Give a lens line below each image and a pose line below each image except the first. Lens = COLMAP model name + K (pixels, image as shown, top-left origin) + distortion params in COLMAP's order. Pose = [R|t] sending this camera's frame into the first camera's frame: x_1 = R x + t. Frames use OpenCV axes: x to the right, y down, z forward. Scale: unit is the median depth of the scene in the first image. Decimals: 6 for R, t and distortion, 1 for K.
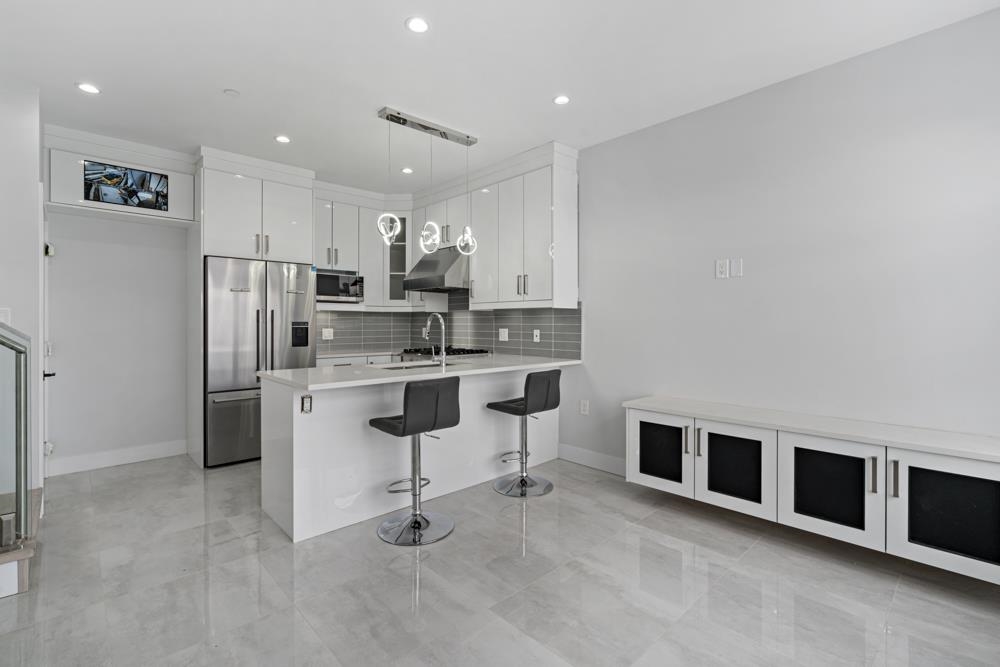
lens RADIAL K [[458.0, 0, 501.7], [0, 458.0, 323.3], [0, 0, 1]] dist [-0.002561, 0.000157]
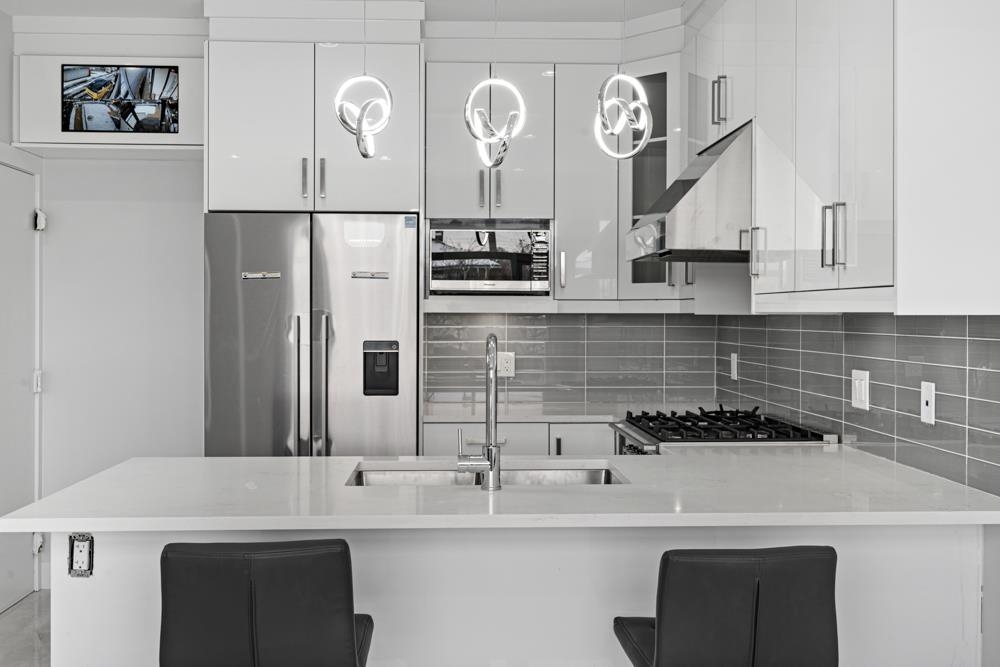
lens RADIAL K [[979.6, 0, 497.8], [0, 979.6, 316.5], [0, 0, 1]] dist [0.008386, -0.003230]
pose [[0.756677, 0.002729, -0.653784, 0.319625], [-0.002051, 0.999996, 0.001800, -0.033190], [0.653786, -0.000021, 0.756679, 0.383220]]
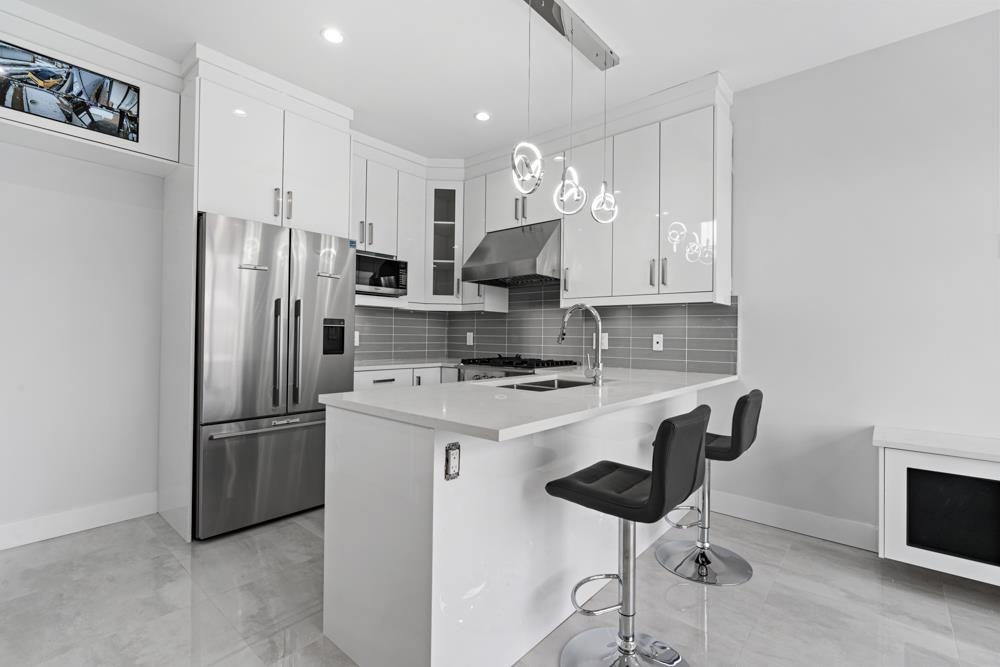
lens RADIAL K [[451.8, 0, 499.8], [0, 451.8, 331.5], [0, 0, 1]] dist [-0.003204, 0.000698]
pose [[0.994935, 0.012522, 0.099738, -0.291346], [-0.011574, 0.999882, -0.010083, 0.022632], [-0.099852, 0.008877, 0.994963, 0.327760]]
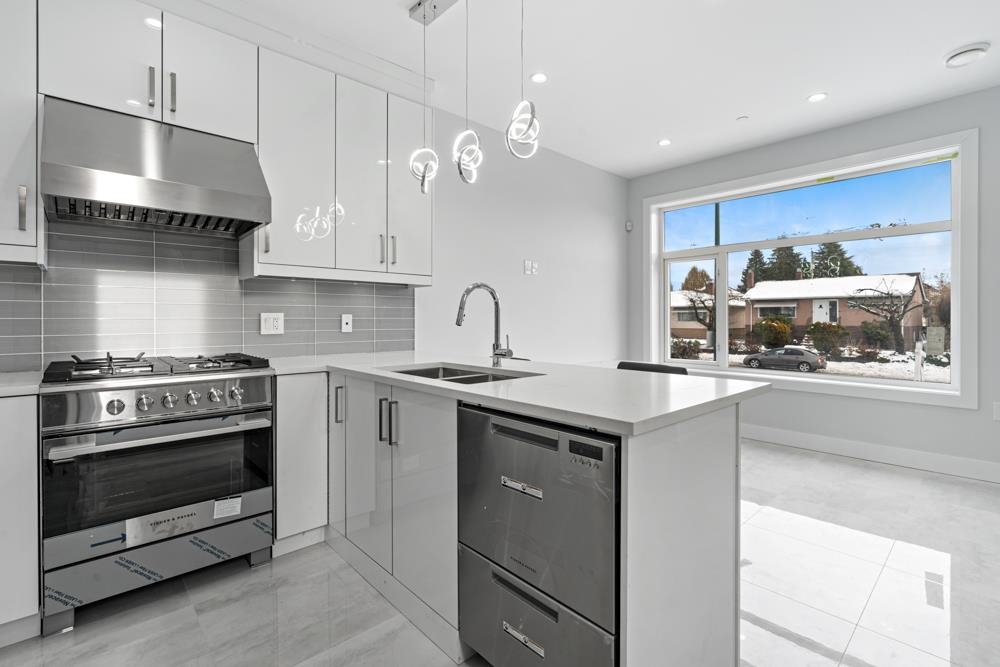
lens RADIAL K [[455.2, 0, 501.0], [0, 455.2, 327.0], [0, 0, 1]] dist [-0.001610, 0.000399]
pose [[0.017441, -0.015681, 0.999725, -0.685348], [0.001143, 0.999877, 0.015663, 0.025516], [-0.999847, 0.000869, 0.017457, 0.861709]]
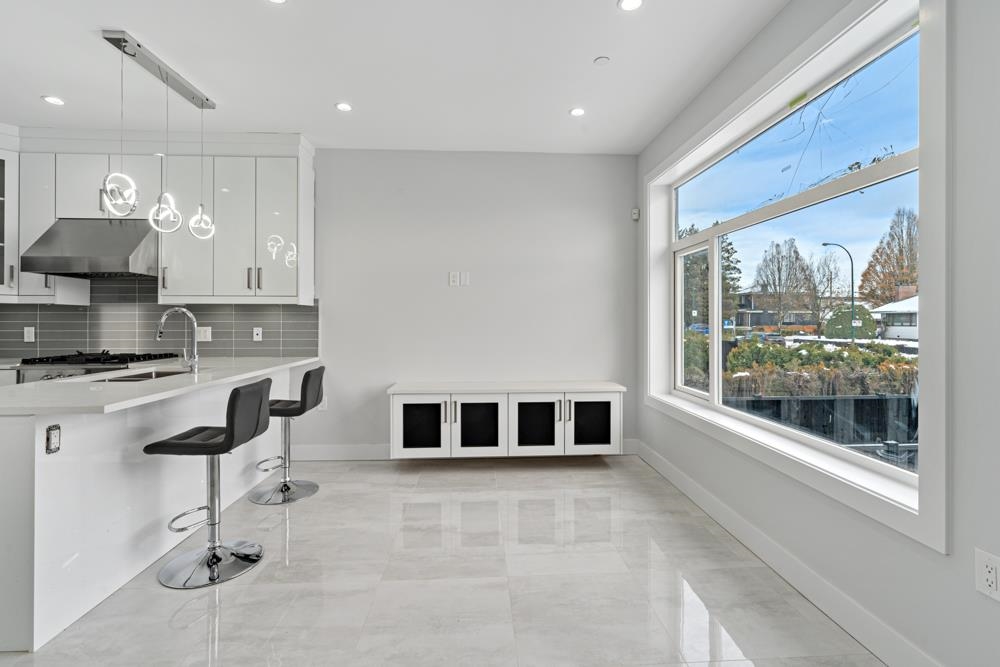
lens RADIAL K [[463.2, 0, 504.3], [0, 463.2, 320.4], [0, 0, 1]] dist [-0.002336, 0.000380]
pose [[0.645464, 0.001132, 0.763790, -0.354531], [0.000100, 0.999999, -0.001567, 0.001287], [-0.763791, 0.001088, 0.645463, 0.031966]]
